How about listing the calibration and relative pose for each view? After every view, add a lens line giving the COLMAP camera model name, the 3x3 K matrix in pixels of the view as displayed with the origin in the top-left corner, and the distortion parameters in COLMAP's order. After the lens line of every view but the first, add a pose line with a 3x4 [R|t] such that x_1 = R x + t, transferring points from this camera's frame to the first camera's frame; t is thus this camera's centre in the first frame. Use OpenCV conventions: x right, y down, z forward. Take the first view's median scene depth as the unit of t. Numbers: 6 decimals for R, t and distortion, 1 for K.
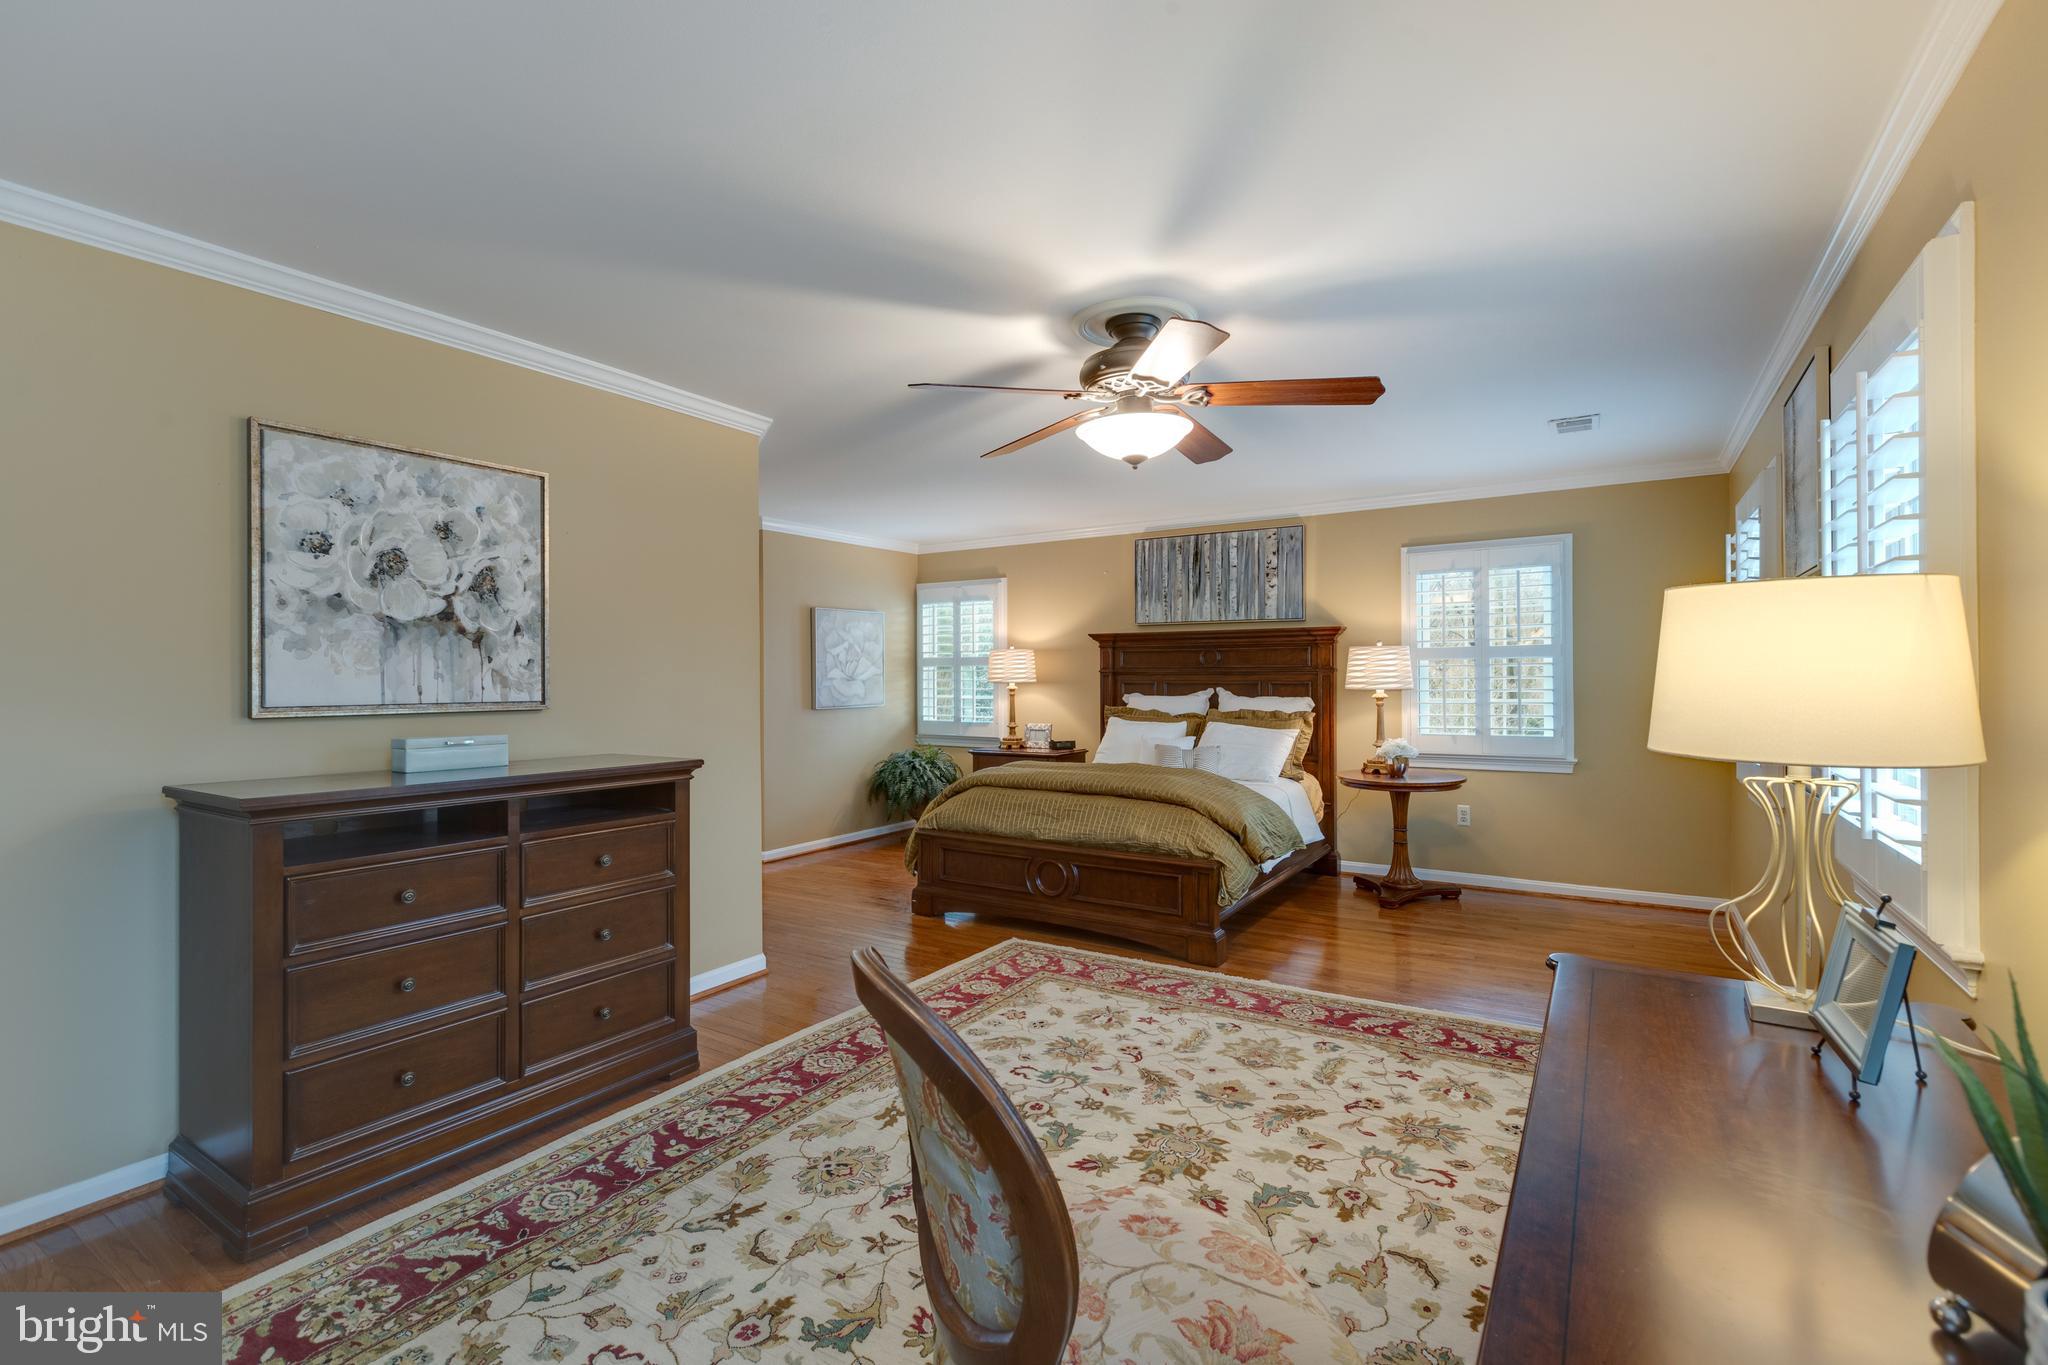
lens RADIAL K [[913.0, 0, 1014.8], [0, 913.0, 679.6], [0, 0, 1]] dist [0.001792, -0.001290]
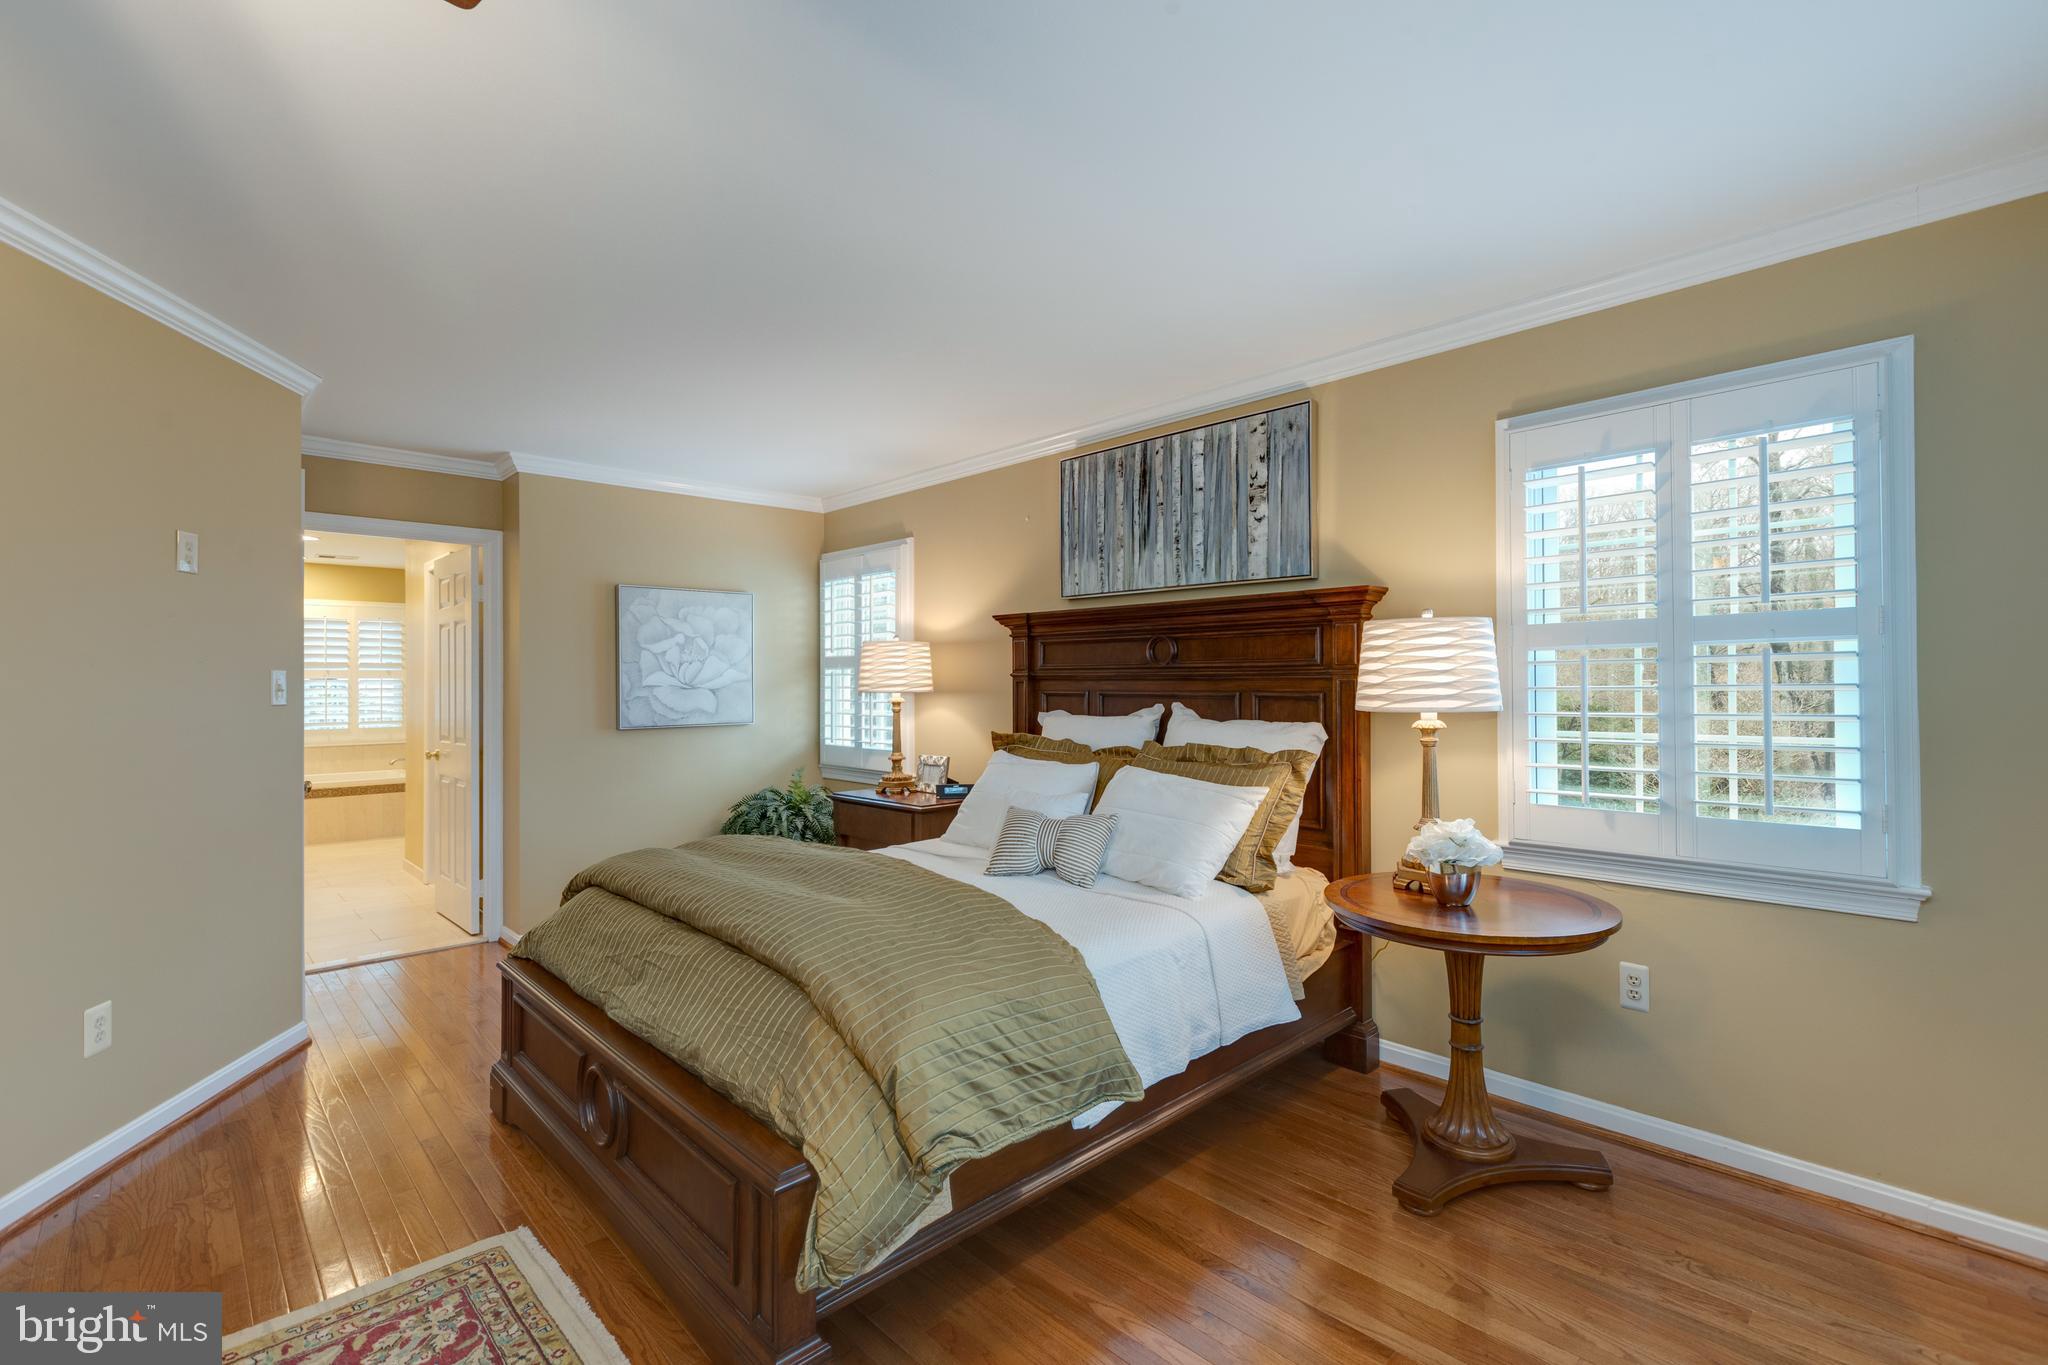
lens RADIAL K [[913.0, 0, 1012.2], [0, 913.0, 680.1], [0, 0, 1]] dist [0.001792, -0.001290]
pose [[0.972808, -0.002235, -0.231604, 0.298994], [0.001536, 0.999994, -0.003198, -0.004374], [0.231609, 0.002755, 0.972805, 0.487916]]
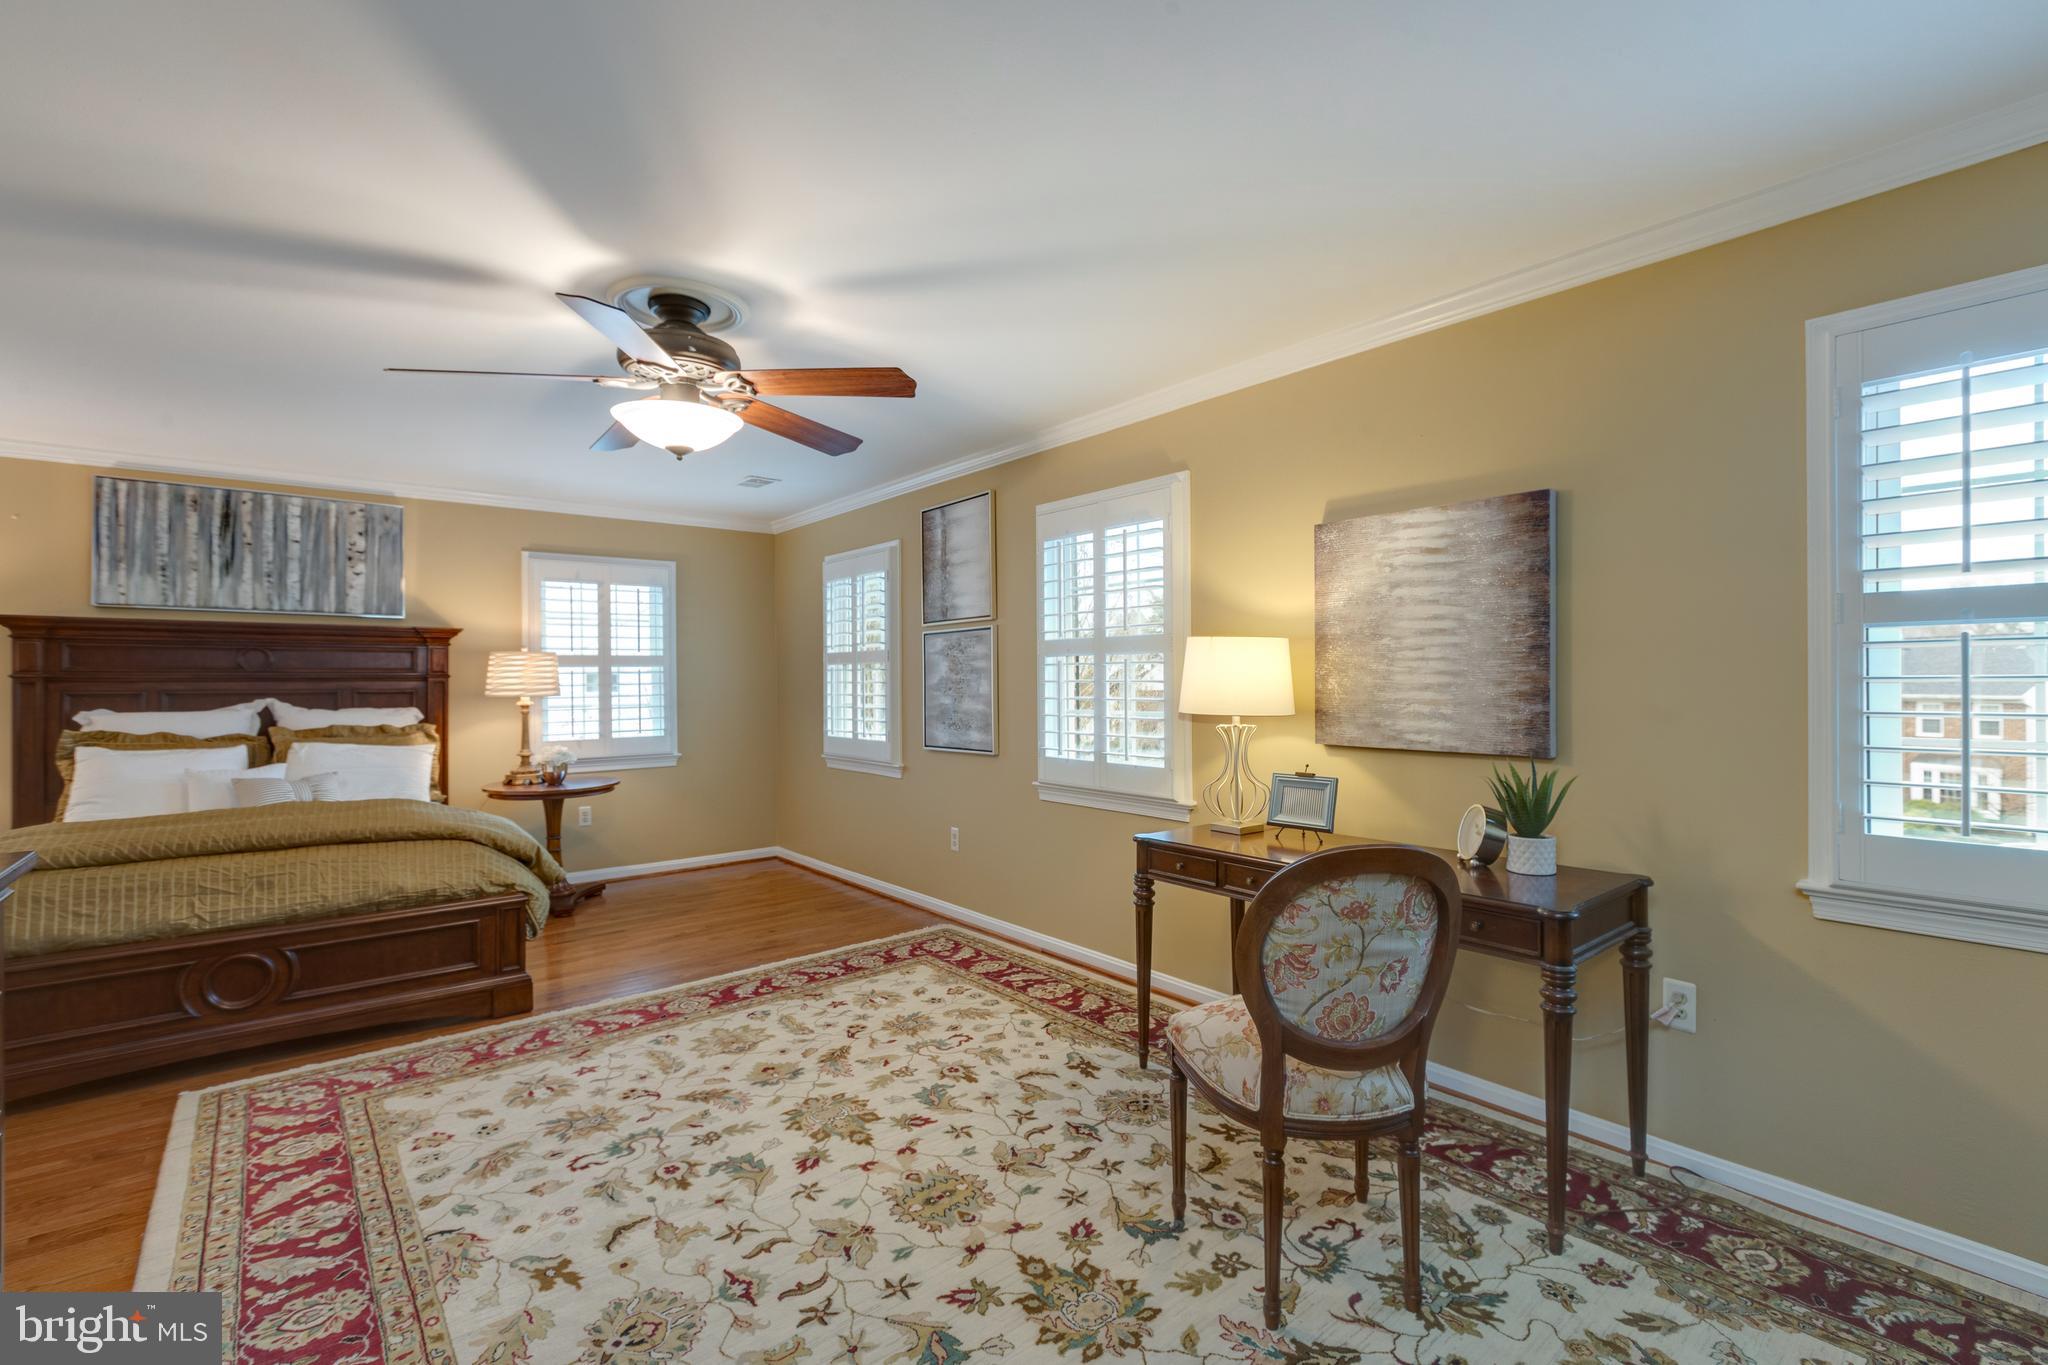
lens RADIAL K [[913.0, 0, 1028.1], [0, 913.0, 674.4], [0, 0, 1]] dist [0.001792, -0.001290]
pose [[0.300077, 0.010158, 0.953861, -0.360083], [0.007077, 0.999892, -0.012874, 0.003415], [-0.953889, 0.010614, 0.299973, 0.204517]]
